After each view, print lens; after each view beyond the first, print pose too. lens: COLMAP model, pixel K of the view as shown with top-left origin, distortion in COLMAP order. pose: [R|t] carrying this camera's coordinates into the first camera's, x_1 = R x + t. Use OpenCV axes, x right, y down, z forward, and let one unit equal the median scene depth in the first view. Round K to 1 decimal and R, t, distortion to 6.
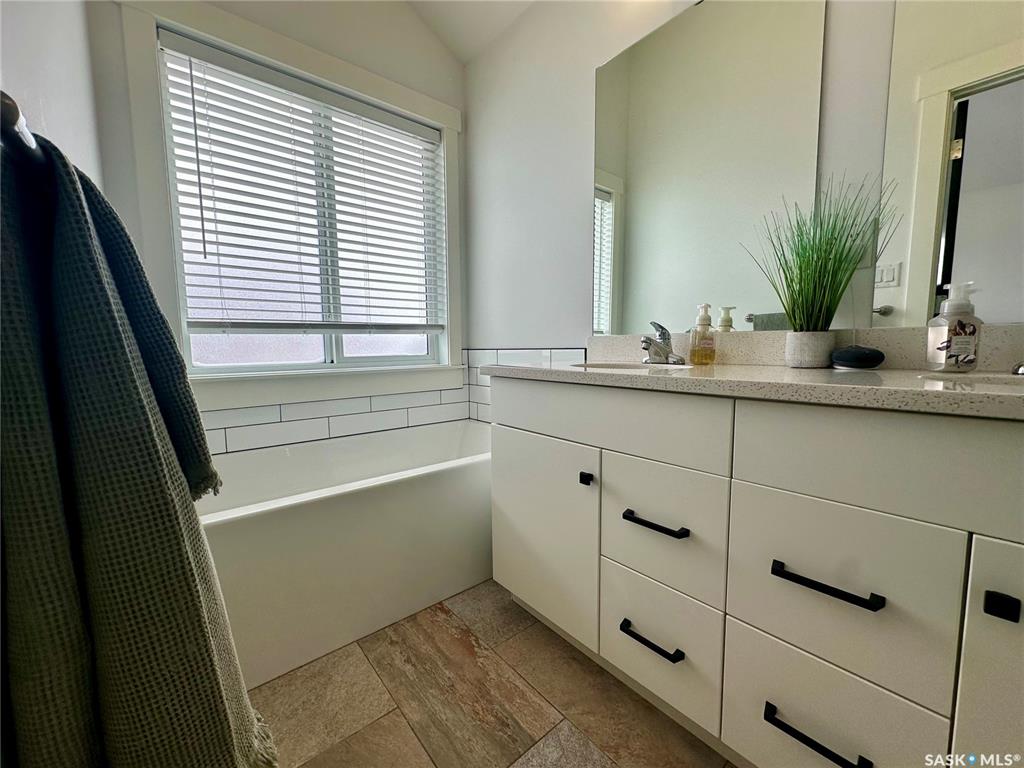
lens RADIAL K [[407.9, 0, 513.1], [0, 407.9, 385.2], [0, 0, 1]] dist [-0.002542, 0.000150]
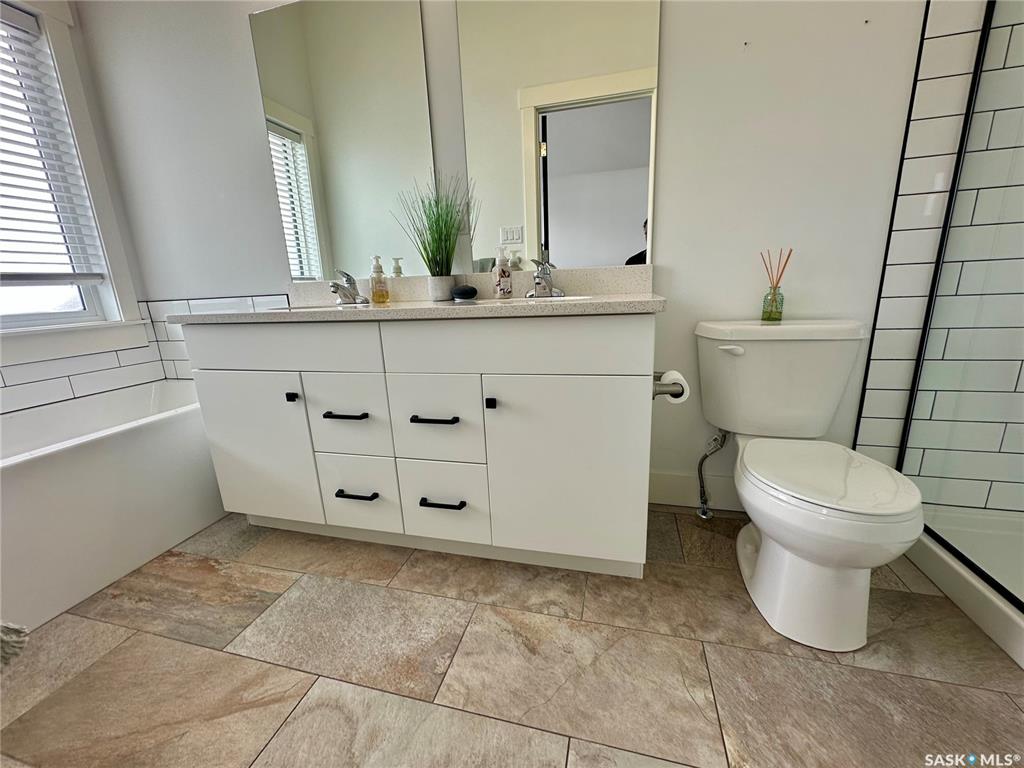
lens RADIAL K [[407.9, 0, 511.8], [0, 407.9, 384.7], [0, 0, 1]] dist [-0.002542, 0.000150]
pose [[0.816491, -0.162072, 0.554143, 0.032359], [0.089763, 0.983755, 0.155462, 0.043061], [-0.570337, -0.077192, 0.817775, -0.342181]]
